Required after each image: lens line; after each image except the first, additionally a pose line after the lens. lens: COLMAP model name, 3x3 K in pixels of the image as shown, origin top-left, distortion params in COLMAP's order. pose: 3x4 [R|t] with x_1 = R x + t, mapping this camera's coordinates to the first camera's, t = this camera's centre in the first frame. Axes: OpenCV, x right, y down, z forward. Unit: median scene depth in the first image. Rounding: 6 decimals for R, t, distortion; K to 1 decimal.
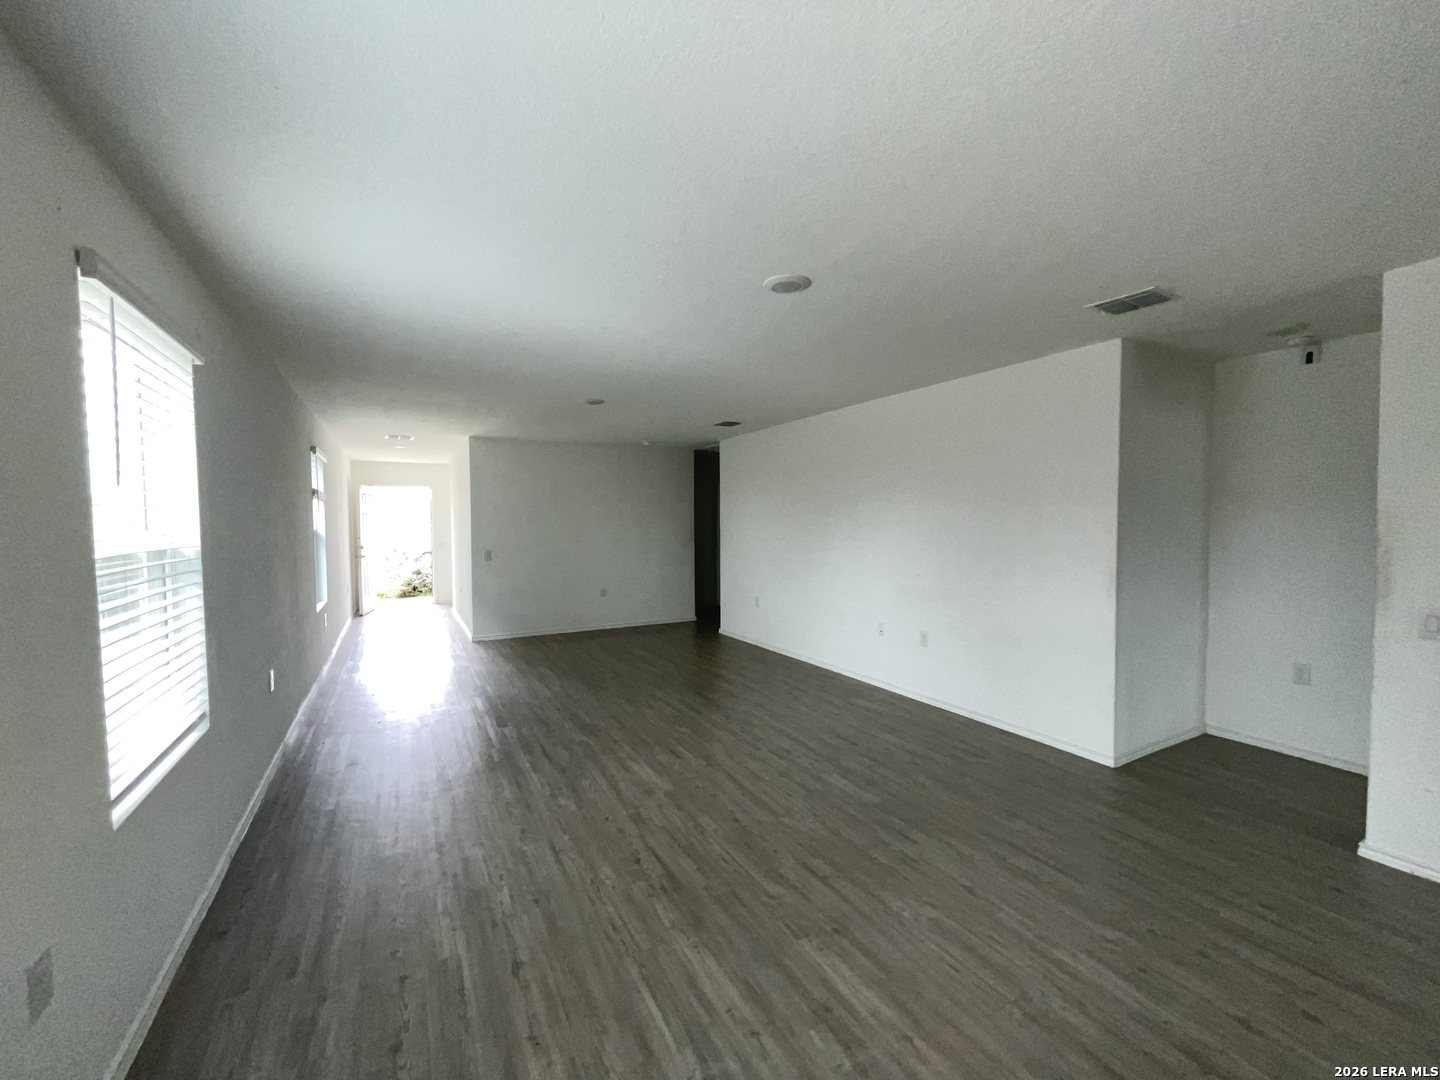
lens RADIAL K [[587.4, 0, 717.8], [0, 587.4, 542.3], [0, 0, 1]] dist [-0.002290, -0.000164]
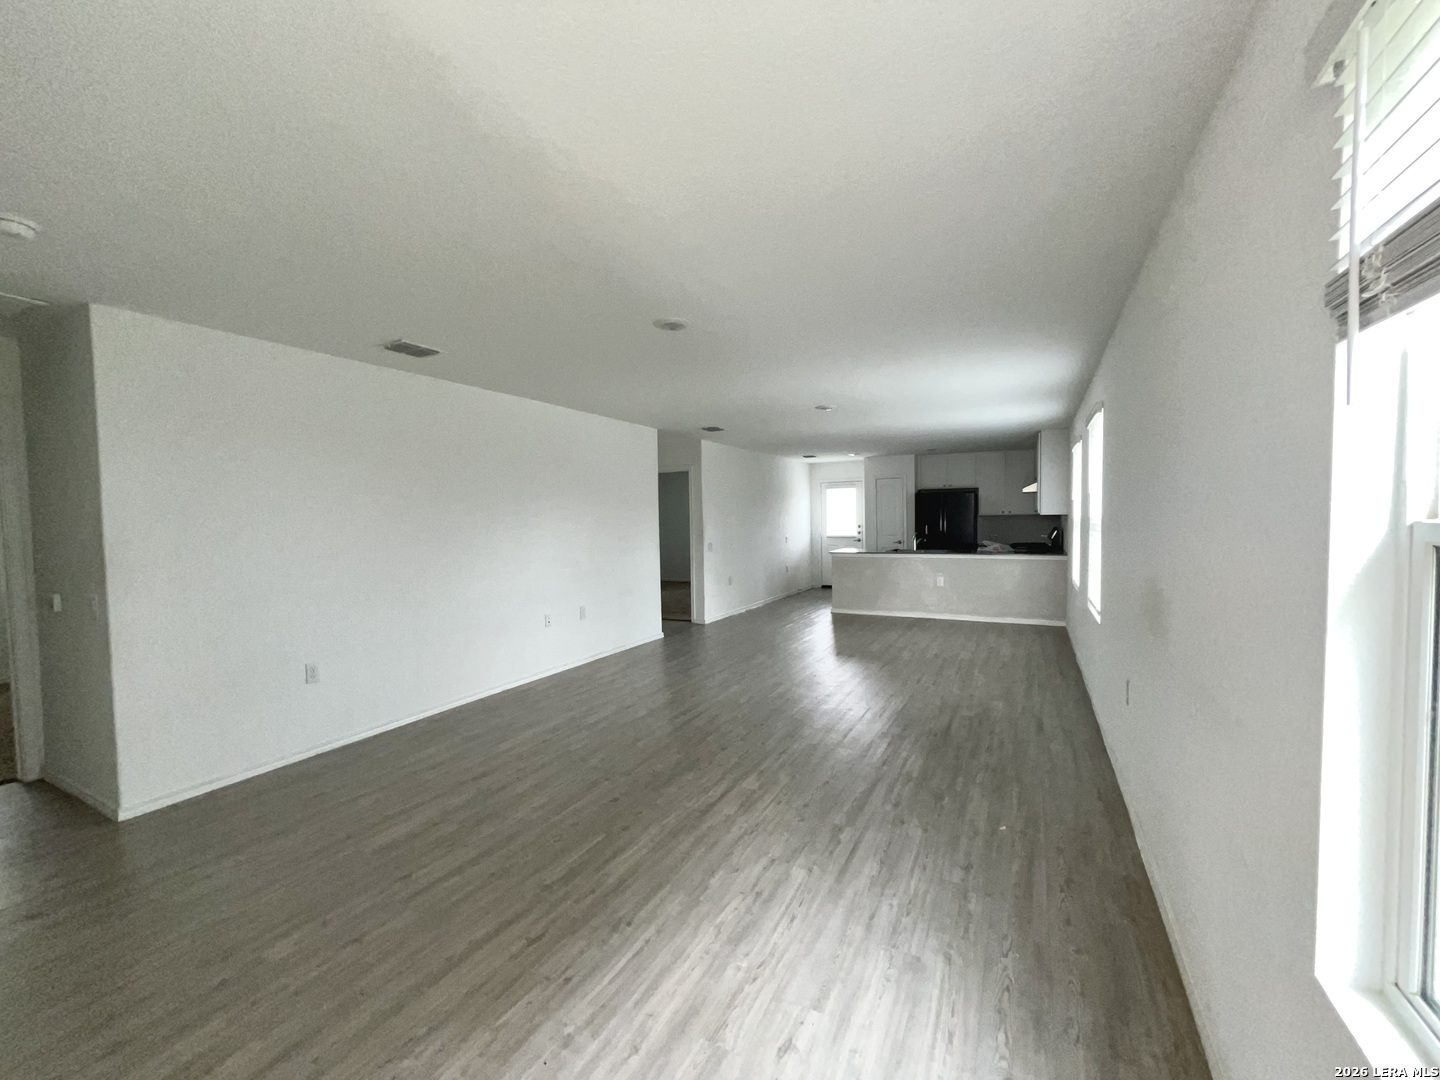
lens RADIAL K [[587.4, 0, 717.7], [0, 587.4, 537.1], [0, 0, 1]] dist [-0.002290, -0.000164]
pose [[-0.556062, -0.009175, 0.831090, -0.824191], [0.053641, 0.997458, 0.046901, -0.038562], [-0.829408, 0.070661, -0.554156, 1.406040]]
